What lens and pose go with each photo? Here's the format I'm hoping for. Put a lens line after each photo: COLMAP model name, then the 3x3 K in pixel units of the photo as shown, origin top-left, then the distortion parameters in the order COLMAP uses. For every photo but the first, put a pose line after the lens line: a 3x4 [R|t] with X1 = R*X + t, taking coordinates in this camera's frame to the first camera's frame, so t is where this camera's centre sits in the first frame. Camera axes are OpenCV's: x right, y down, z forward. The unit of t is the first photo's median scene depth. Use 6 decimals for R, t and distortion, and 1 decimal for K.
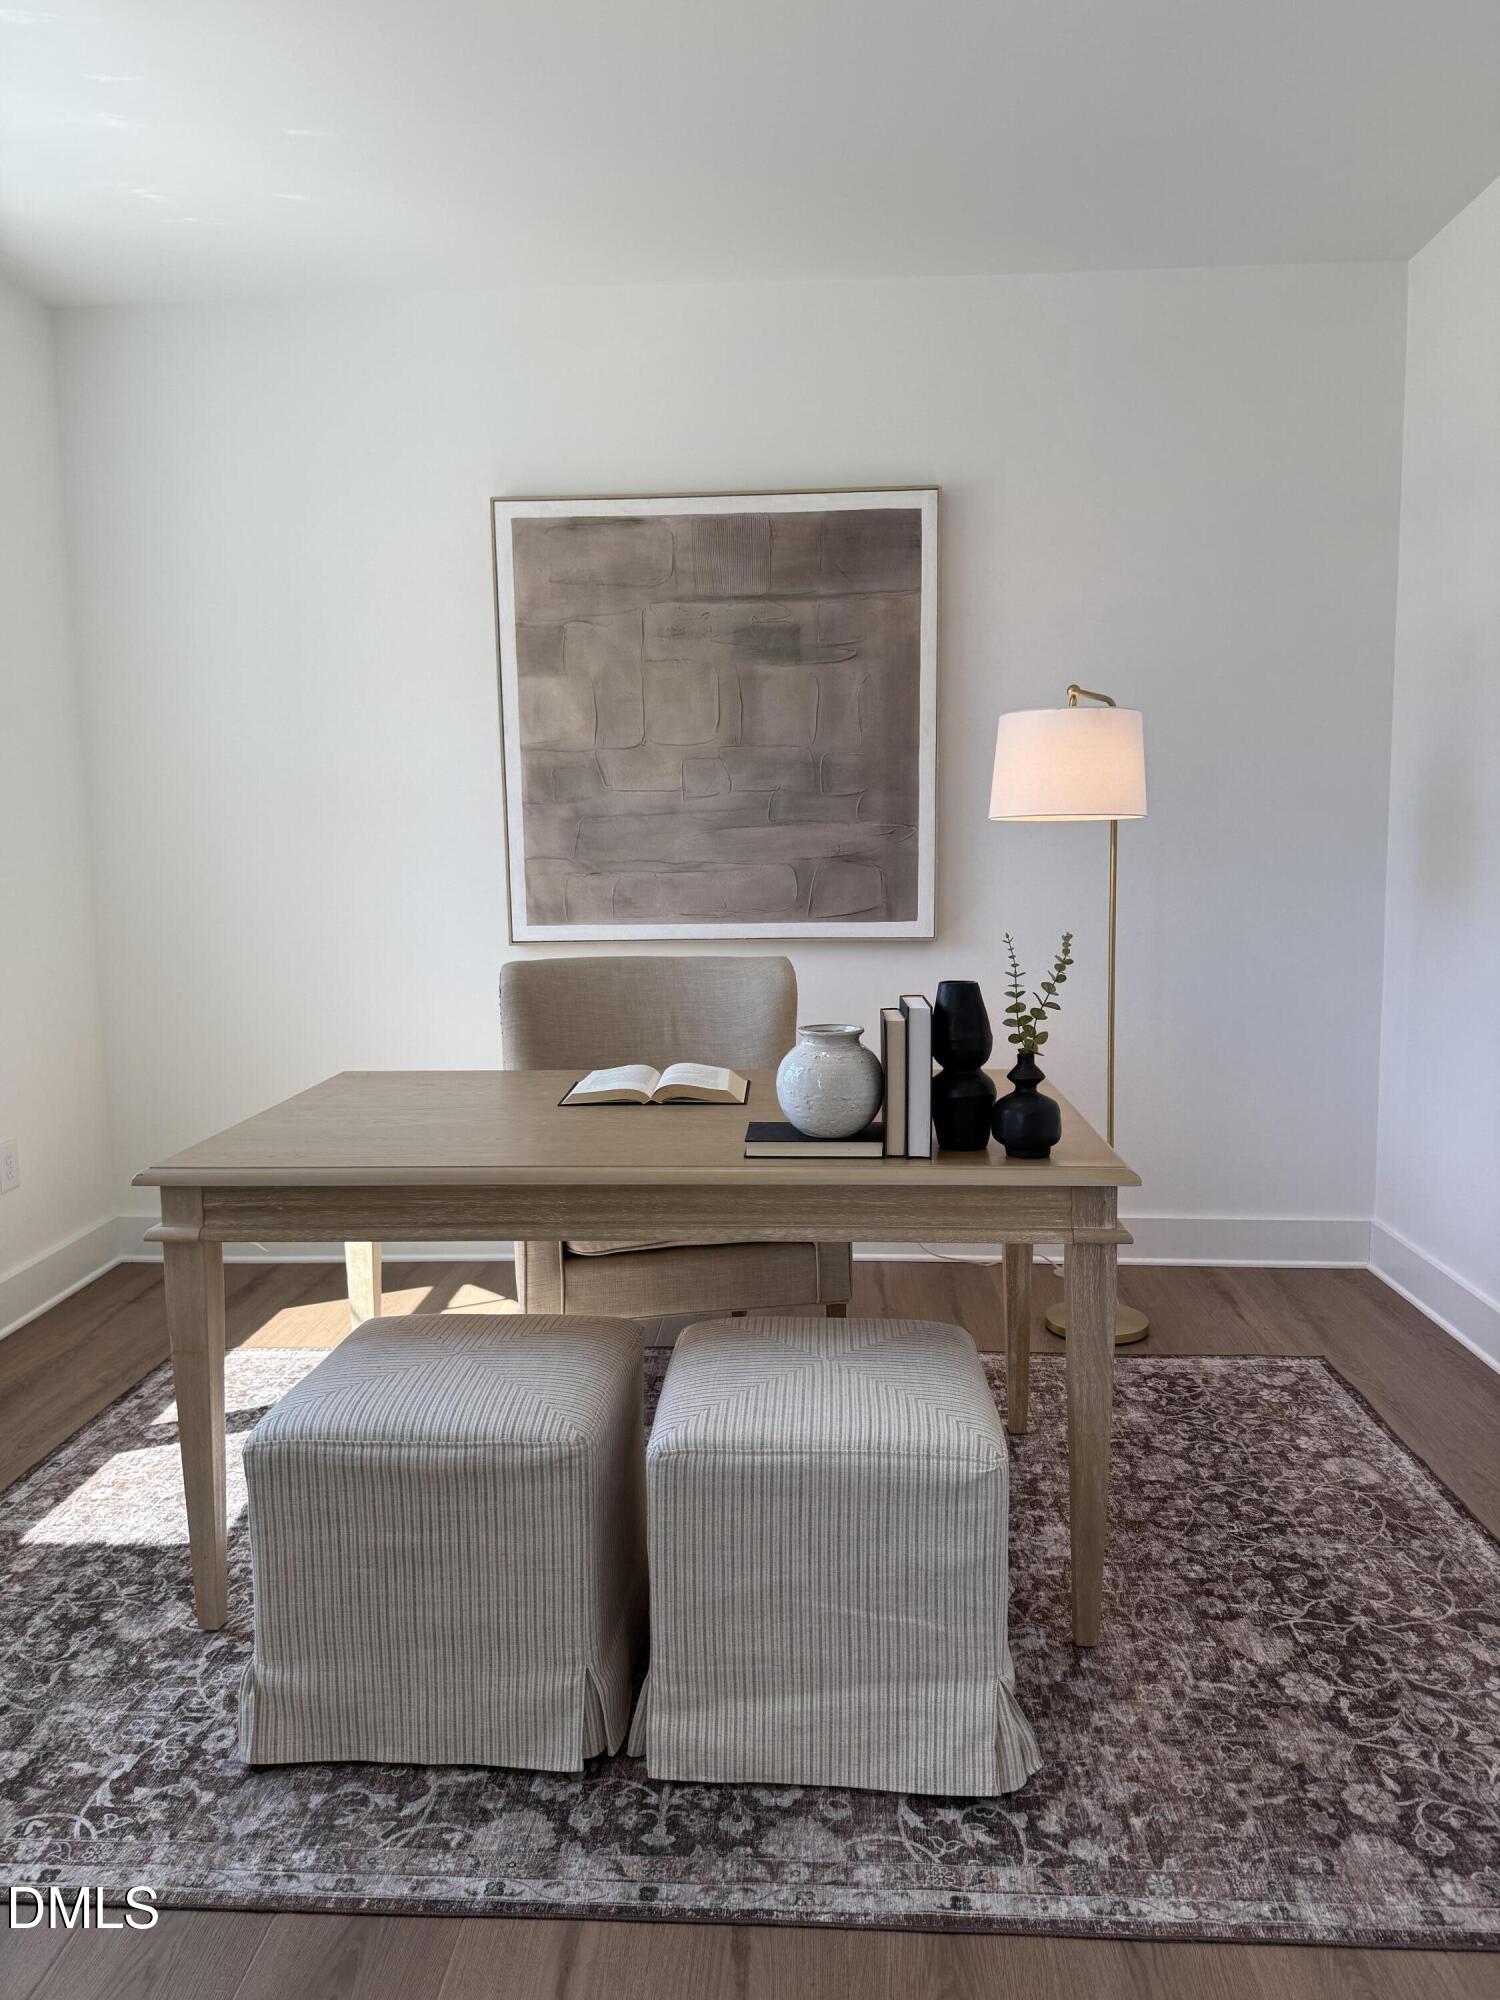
lens RADIAL K [[1421.8, 0, 742.4], [0, 1421.8, 997.2], [0, 0, 1]] dist [0.040818, -0.036352]
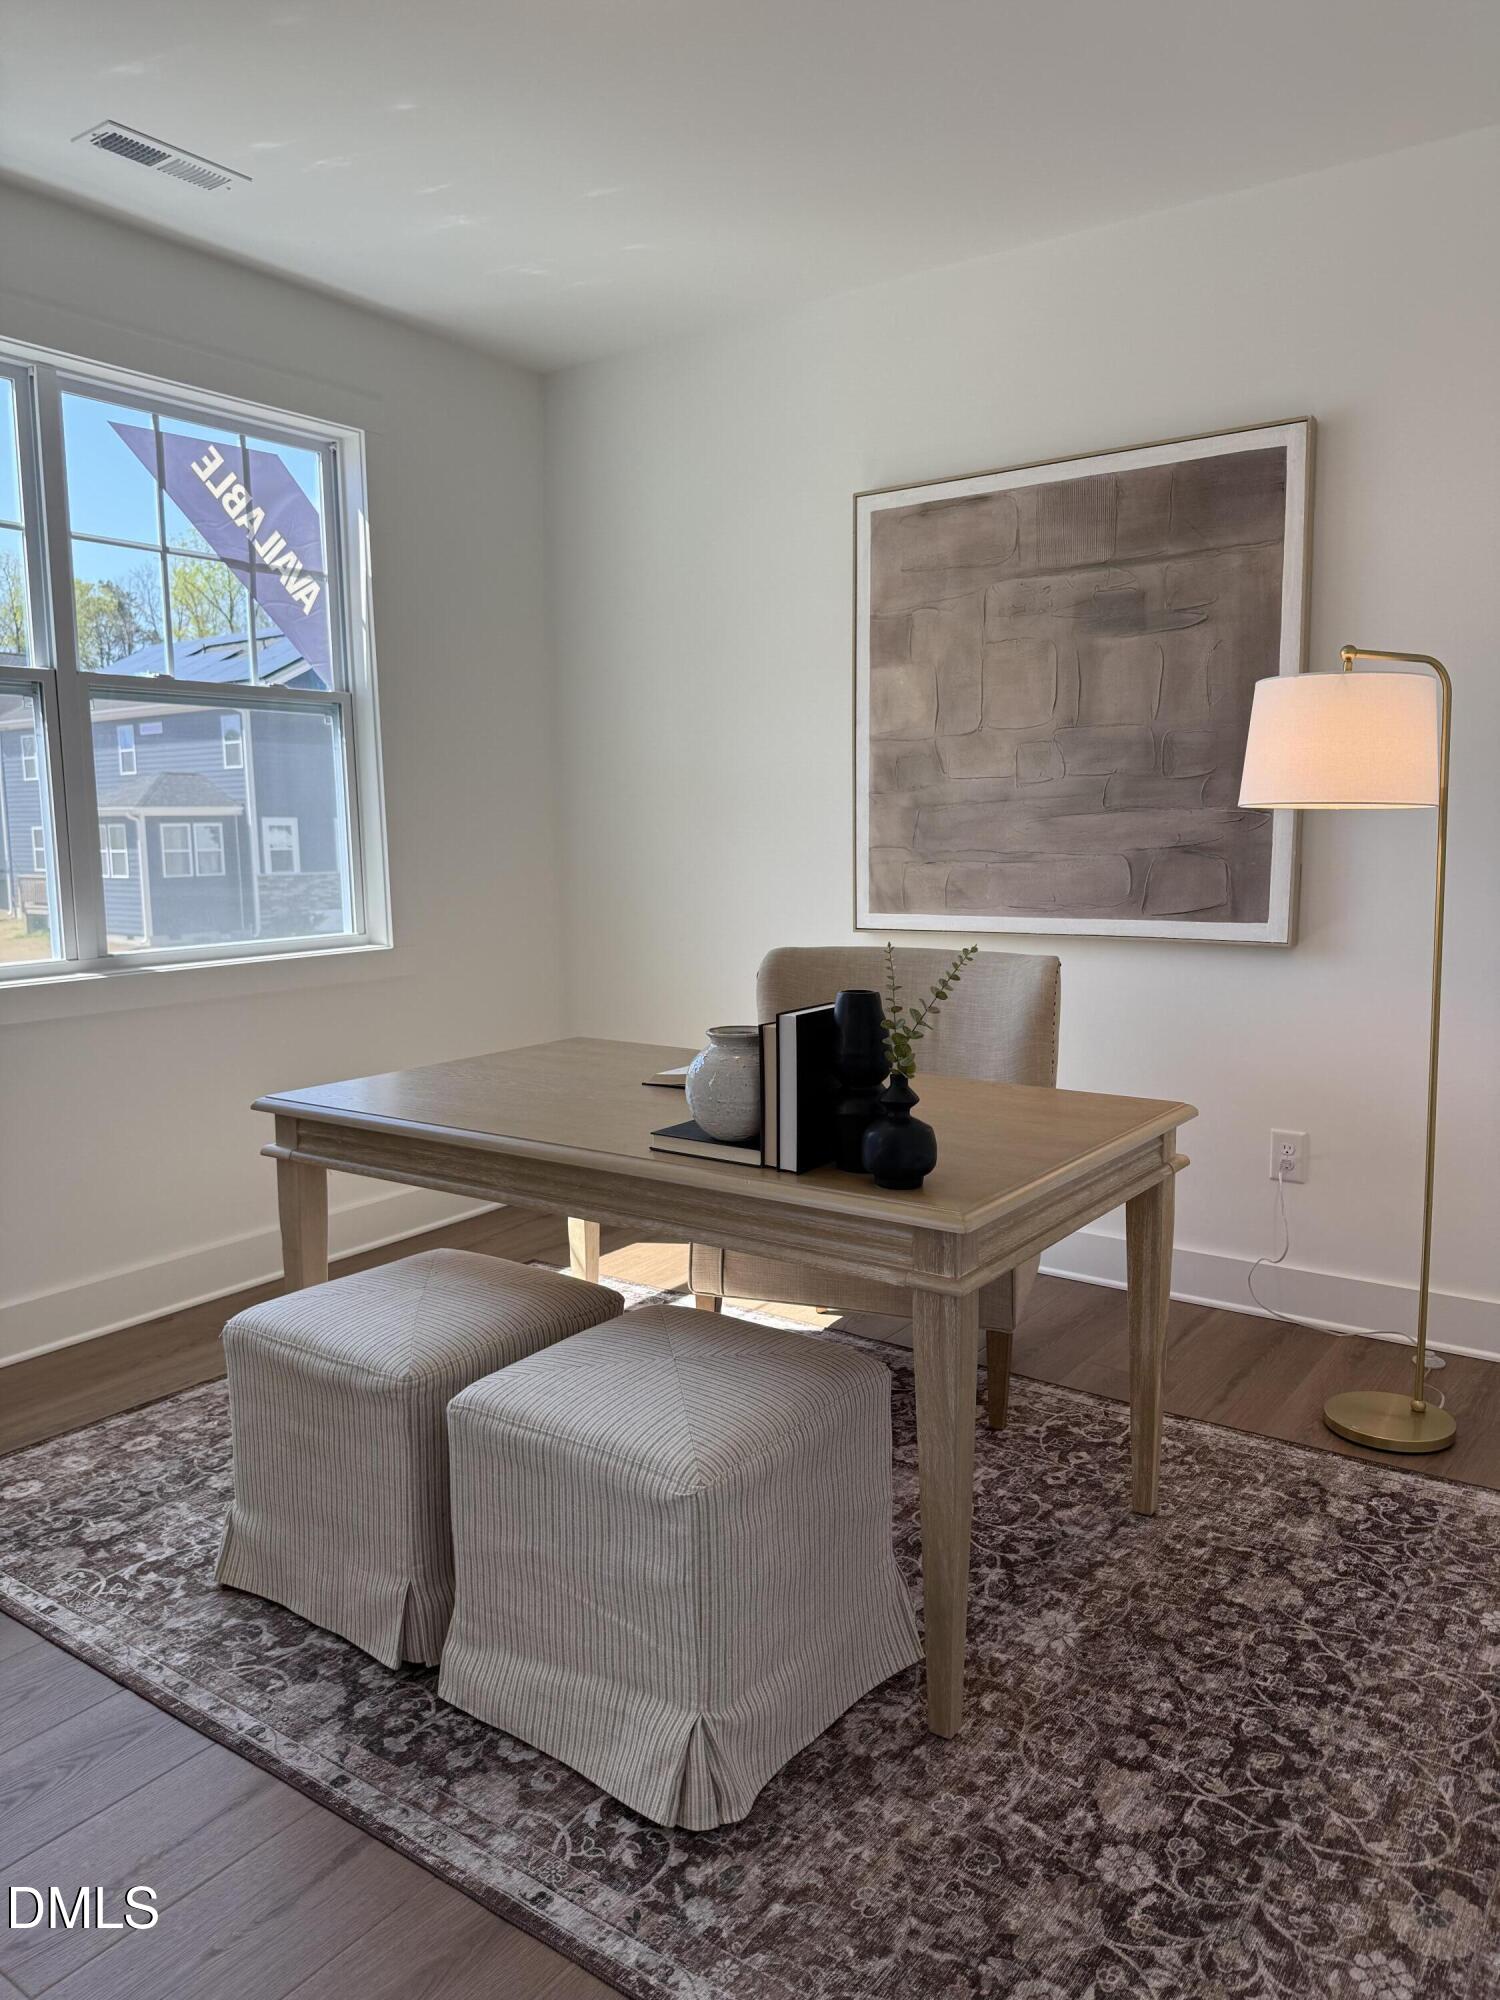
lens RADIAL K [[1421.8, 0, 742.4], [0, 1421.8, 997.2], [0, 0, 1]] dist [0.040818, -0.036352]
pose [[0.837136, 0.063467, -0.543300, 0.584070], [-0.054880, 0.997979, 0.032021, -0.031604], [0.544235, 0.003011, 0.838928, 0.171816]]
